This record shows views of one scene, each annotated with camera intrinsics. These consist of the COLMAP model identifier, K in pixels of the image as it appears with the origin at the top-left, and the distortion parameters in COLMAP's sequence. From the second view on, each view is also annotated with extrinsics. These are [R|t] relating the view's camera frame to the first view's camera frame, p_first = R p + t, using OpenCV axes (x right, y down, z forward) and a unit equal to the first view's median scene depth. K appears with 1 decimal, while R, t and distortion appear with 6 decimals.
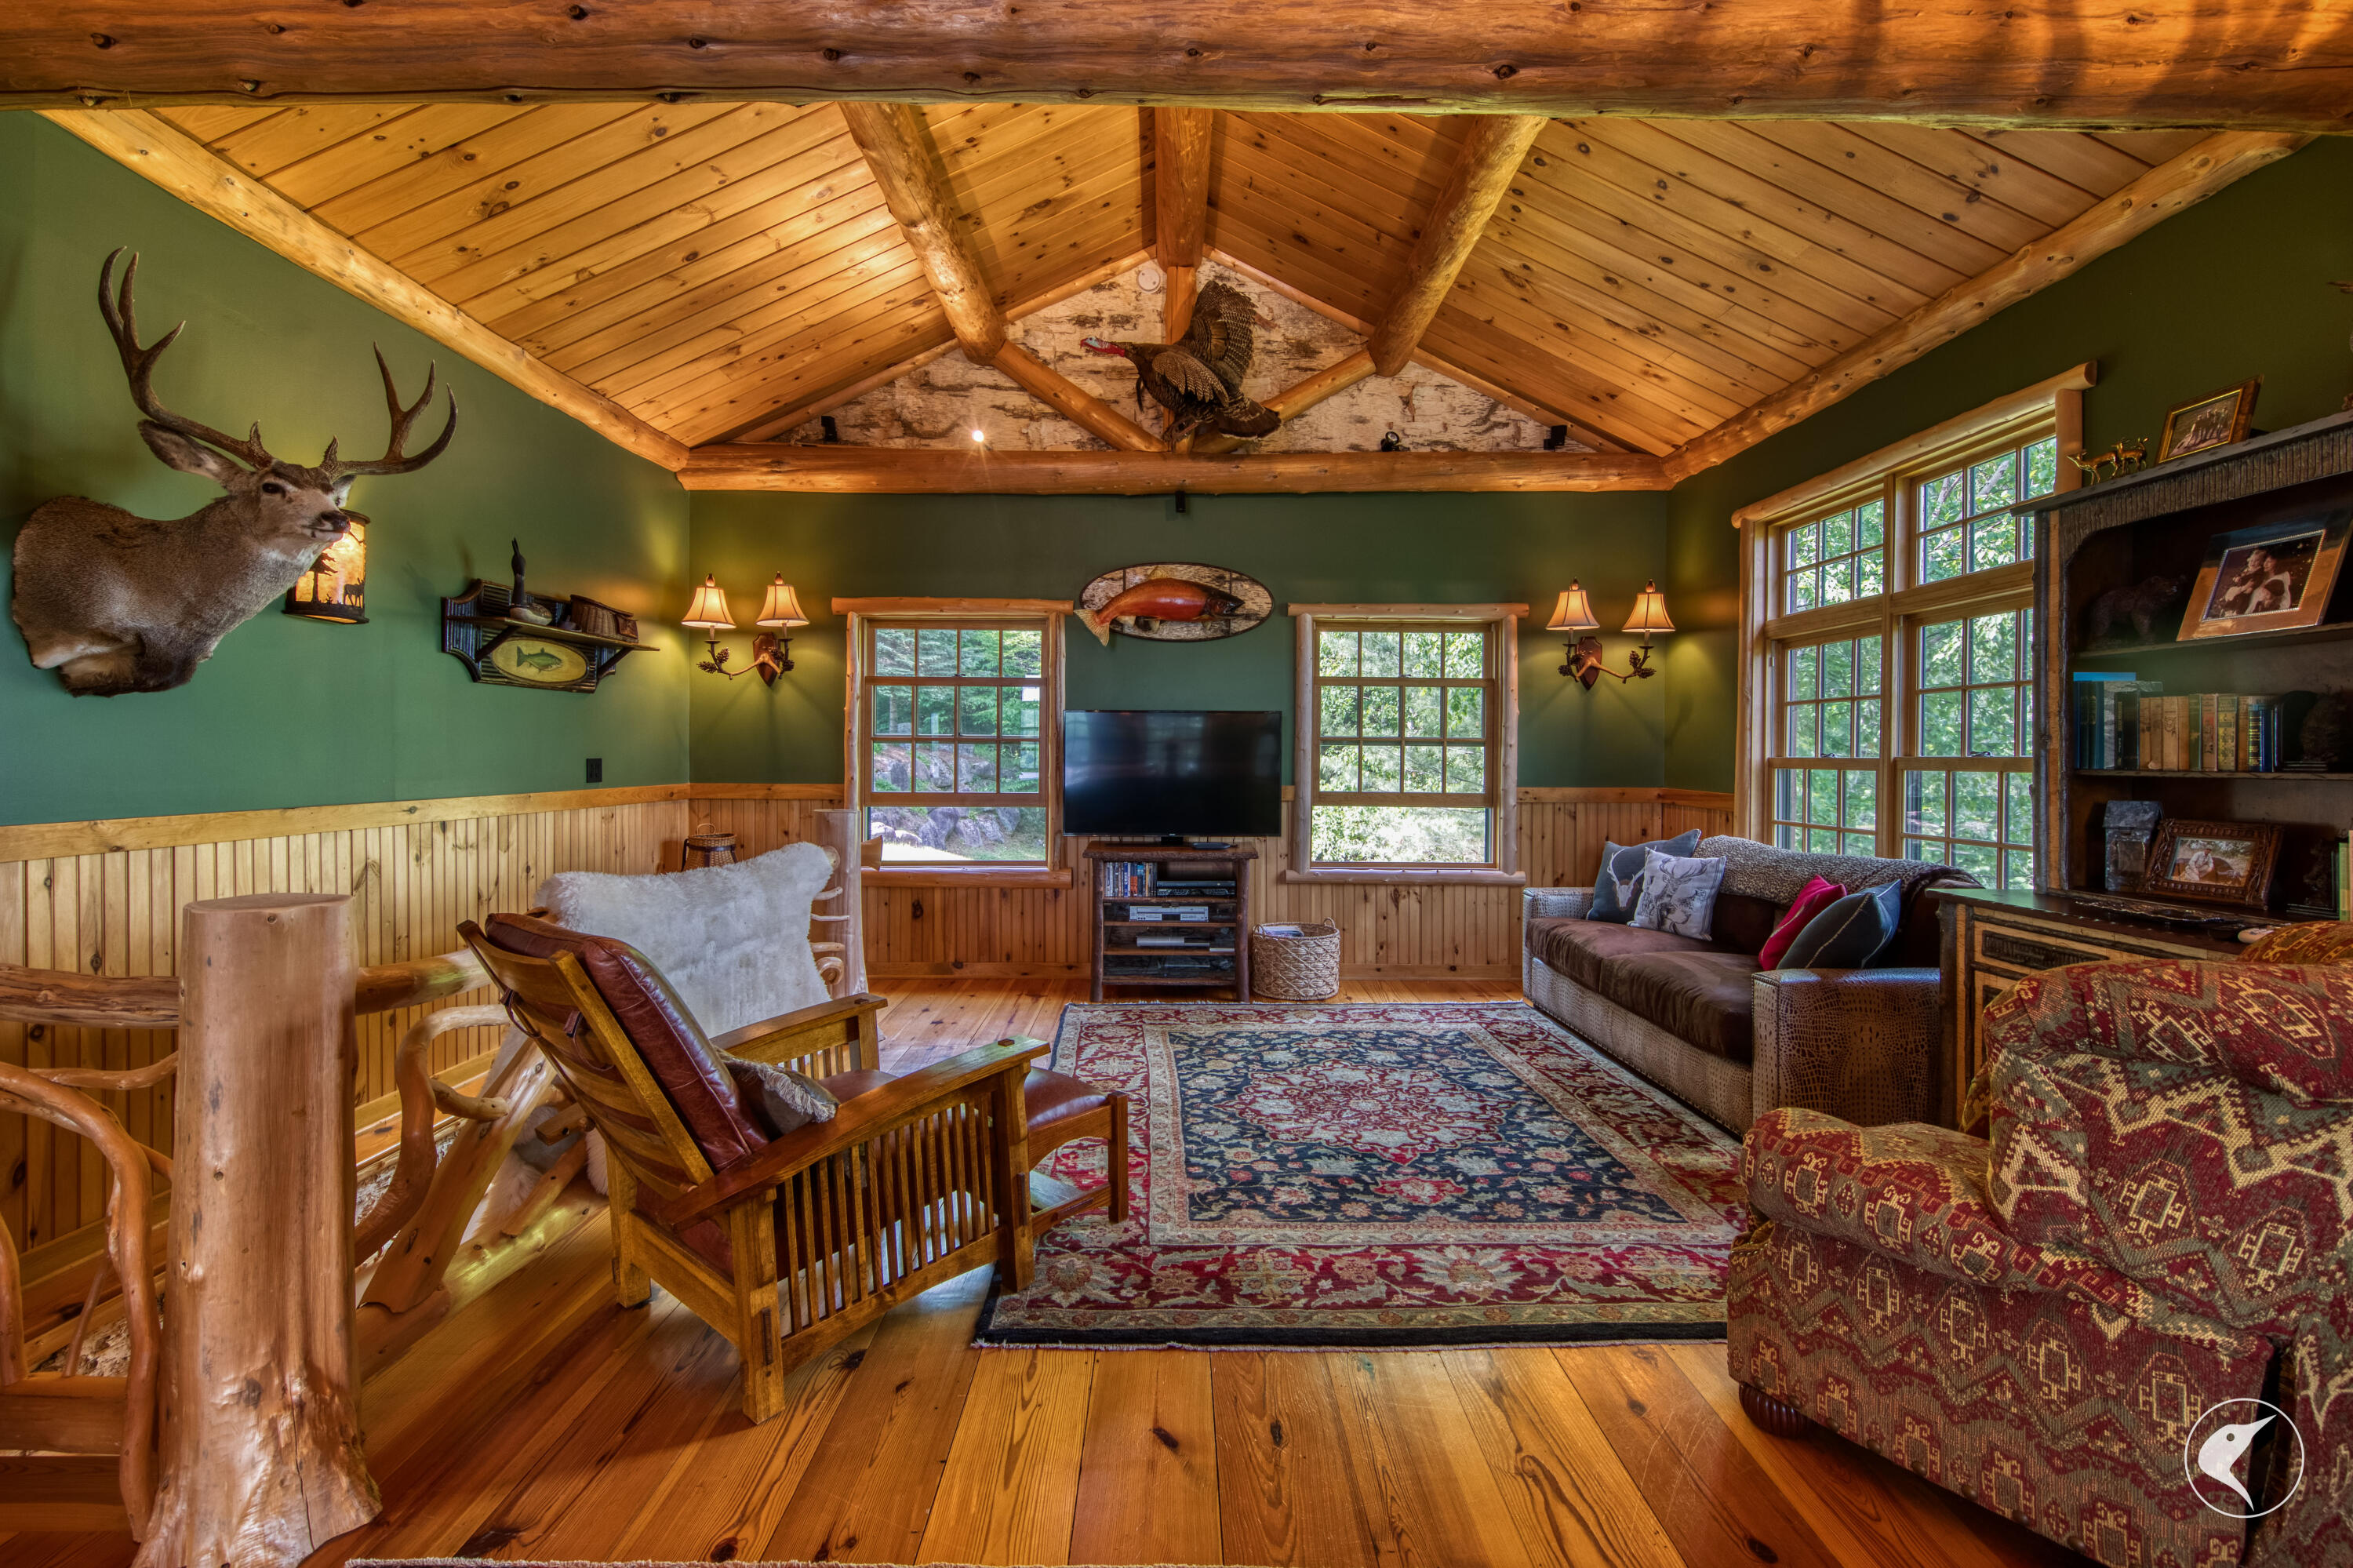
lens RADIAL K [[1071.5, 0, 1173.0], [0, 1071.5, 778.0], [0, 0, 1]] dist [0.000836, 0.000034]
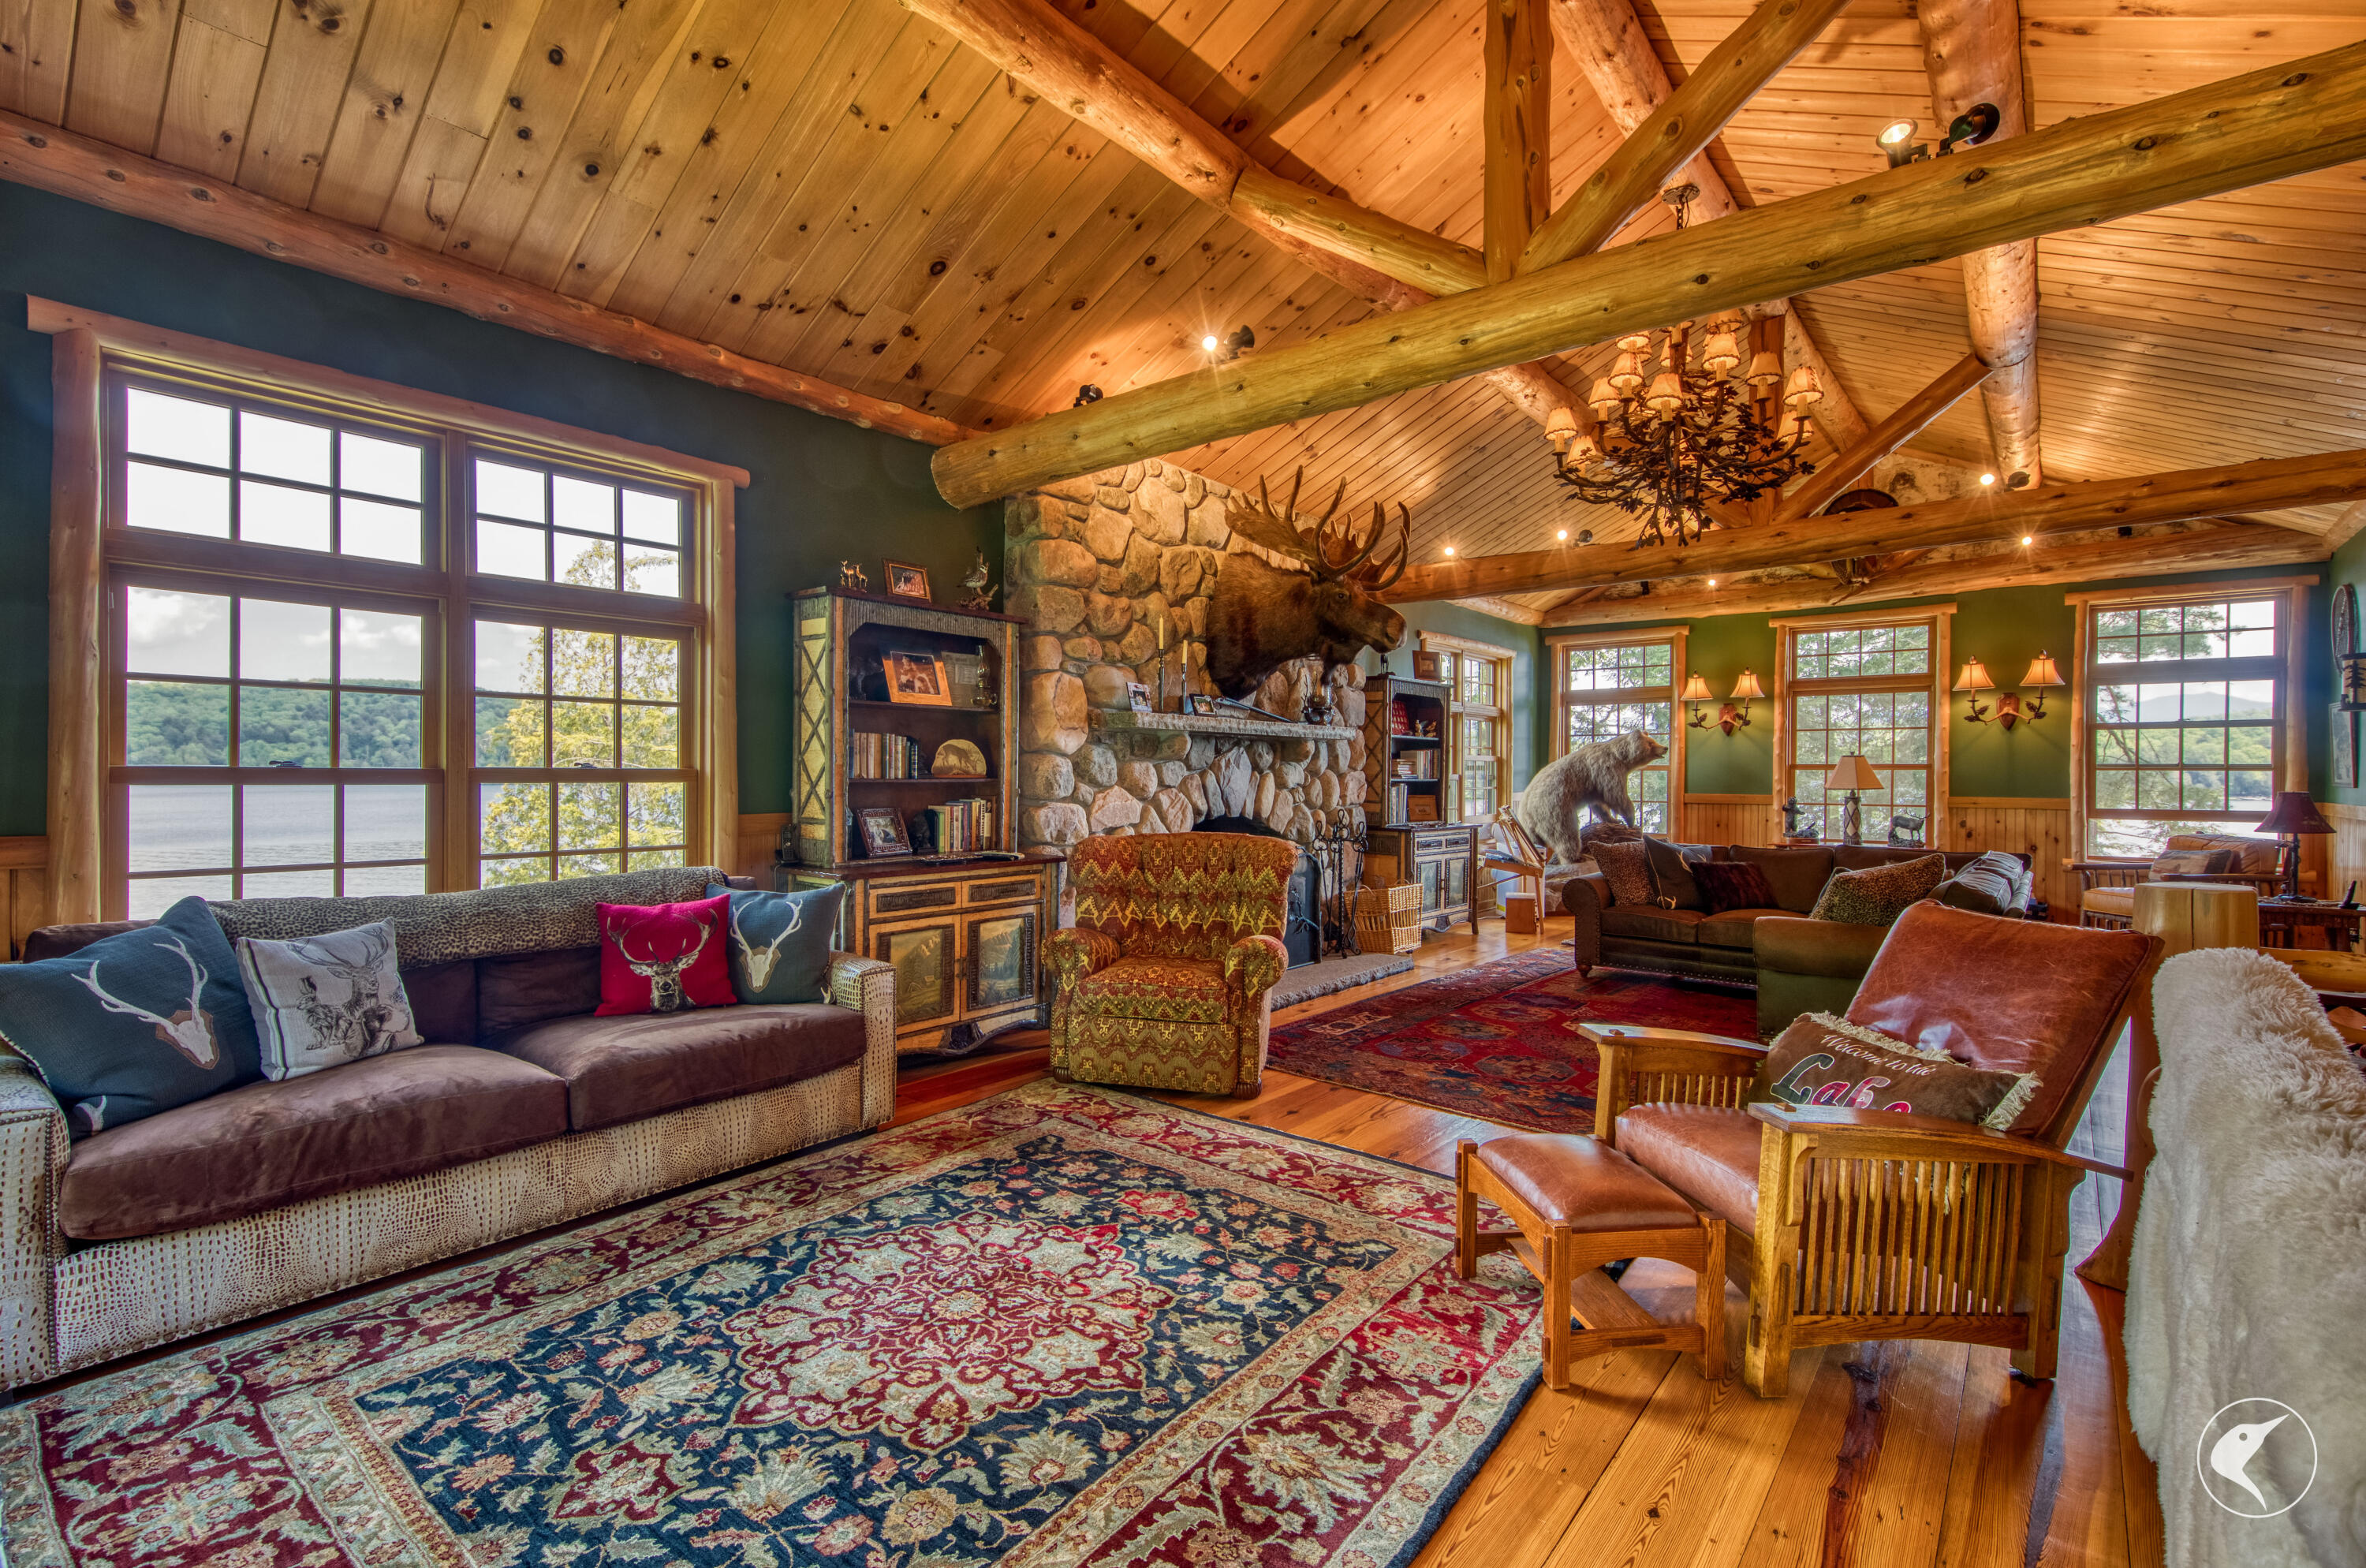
lens RADIAL K [[1077.4, 0, 1181.2], [0, 1077.4, 778.0], [0, 0, 1]] dist [0.000836, 0.000034]
pose [[-0.781510, -0.008133, 0.623839, -0.386309], [0.005042, 0.999800, 0.019351, -0.031012], [-0.623872, 0.018268, -0.781313, 1.662891]]
